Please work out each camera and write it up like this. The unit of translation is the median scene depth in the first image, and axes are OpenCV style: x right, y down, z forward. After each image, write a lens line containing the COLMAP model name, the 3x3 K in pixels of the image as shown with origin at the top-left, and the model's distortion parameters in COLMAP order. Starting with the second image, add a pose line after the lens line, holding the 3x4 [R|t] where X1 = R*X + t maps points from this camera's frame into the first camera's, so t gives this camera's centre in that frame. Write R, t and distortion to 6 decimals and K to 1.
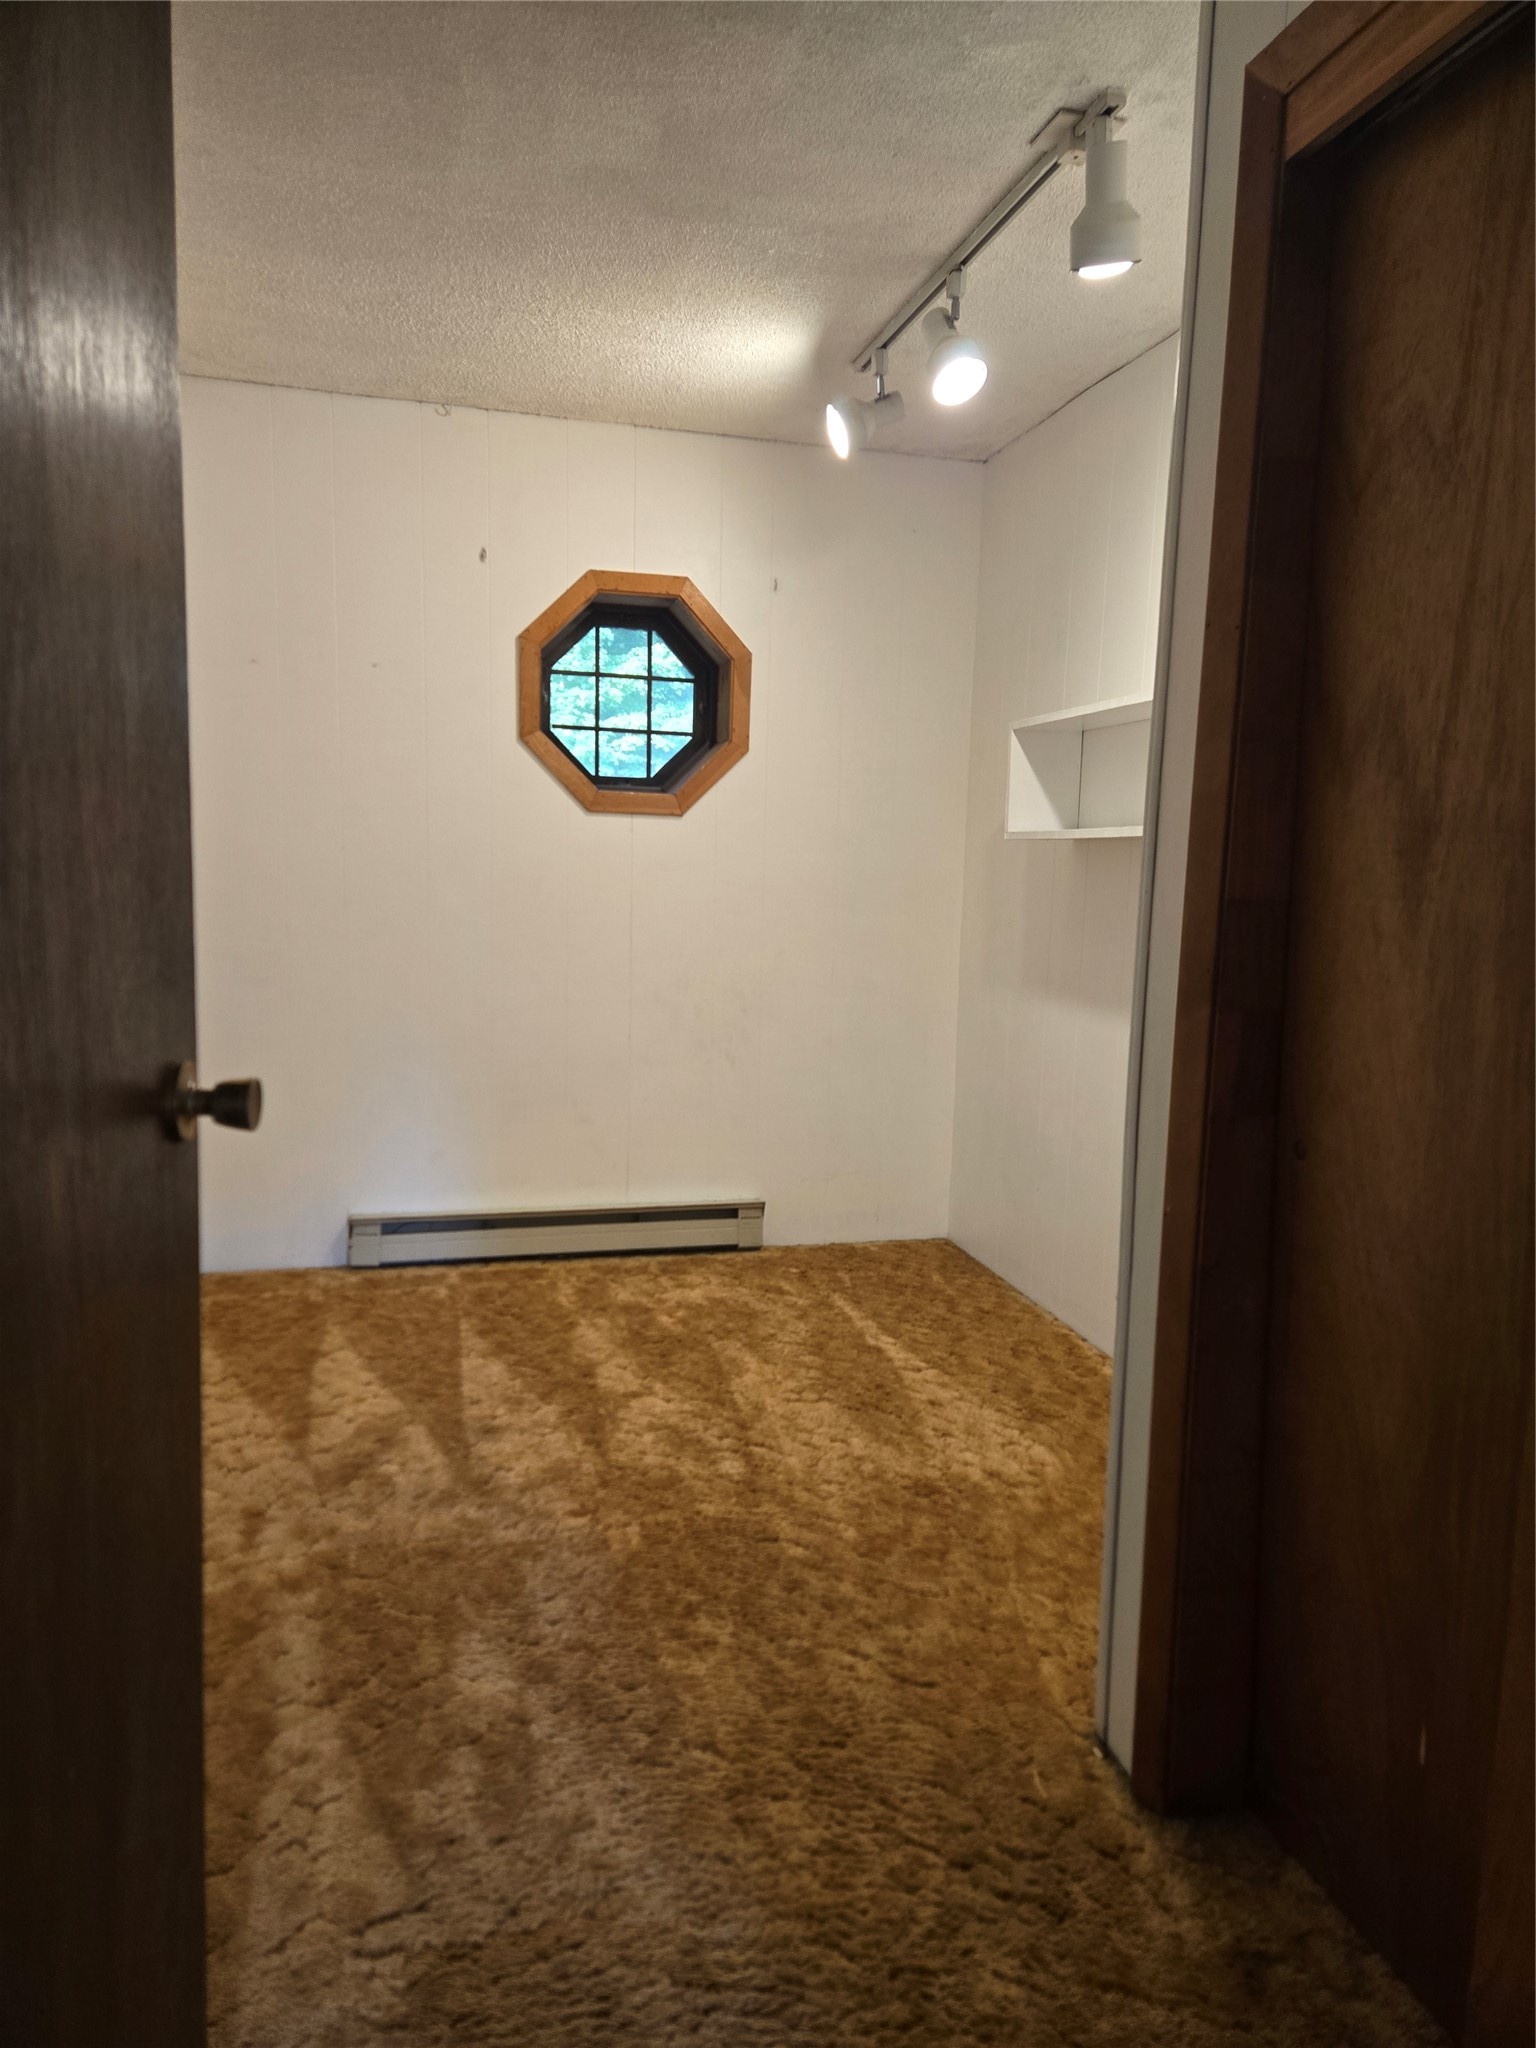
lens RADIAL K [[1372.5, 0, 800.7], [0, 1372.5, 1031.3], [0, 0, 1]] dist [0.080791, -0.064645]
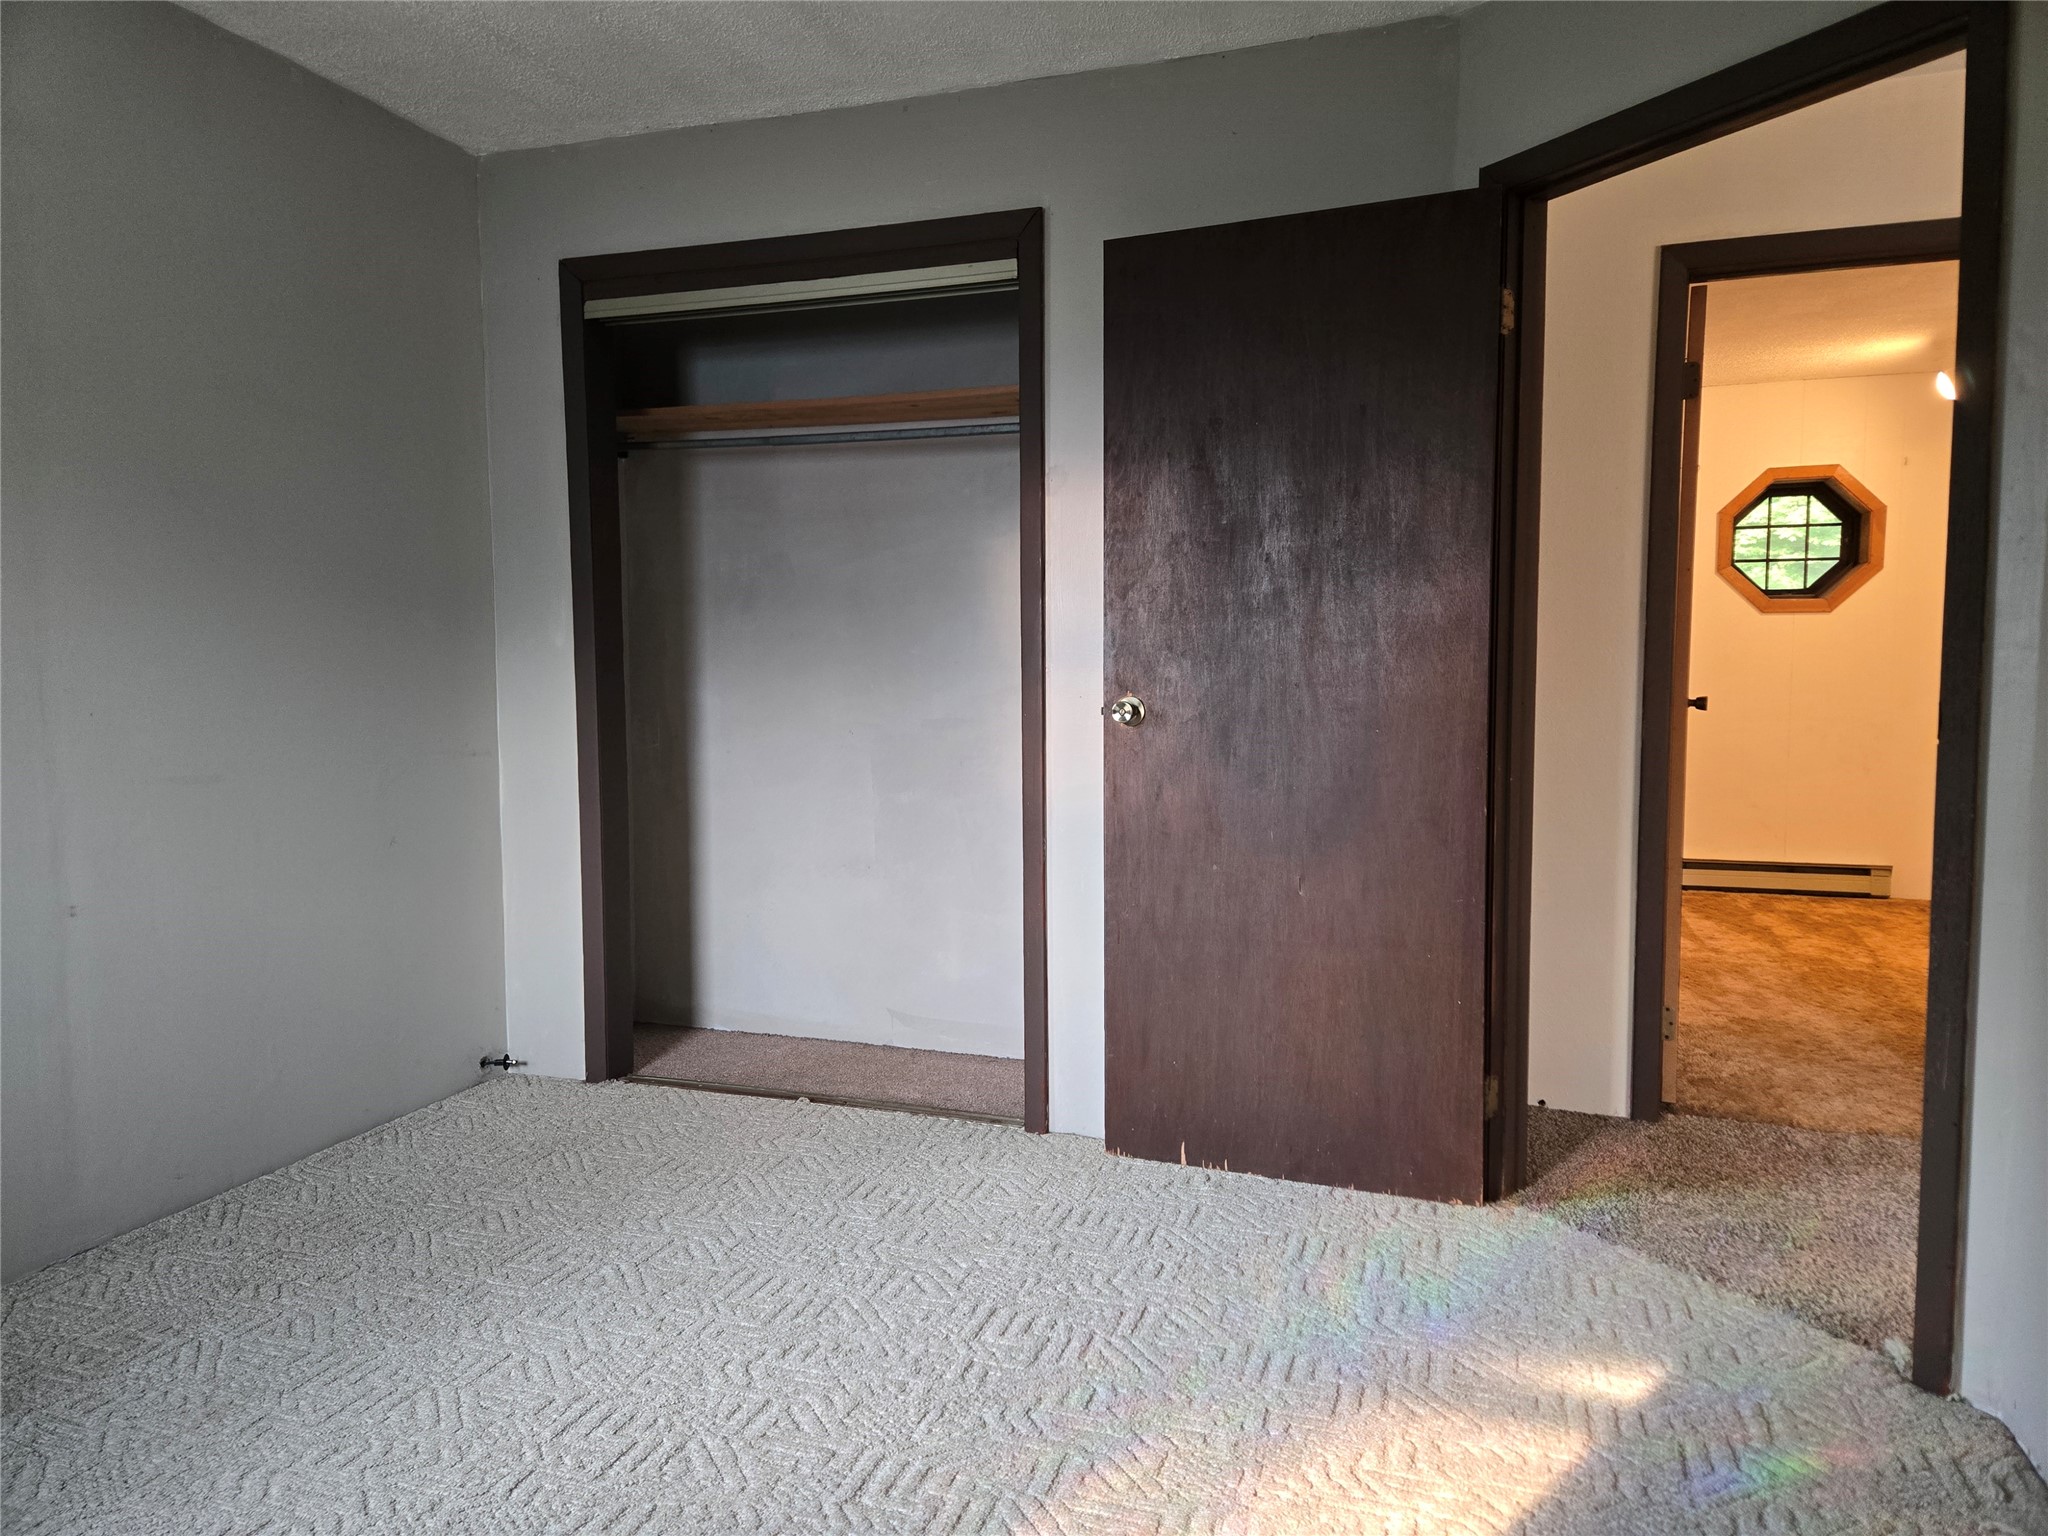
lens RADIAL K [[1372.5, 0, 995.5], [0, 1372.5, 742.7], [0, 0, 1]] dist [0.080791, -0.064645]
pose [[0.821101, 0.008672, -0.570717, 0.044414], [-0.046940, 0.997524, -0.052377, 0.119736], [0.568850, 0.069796, 0.819475, -0.837279]]
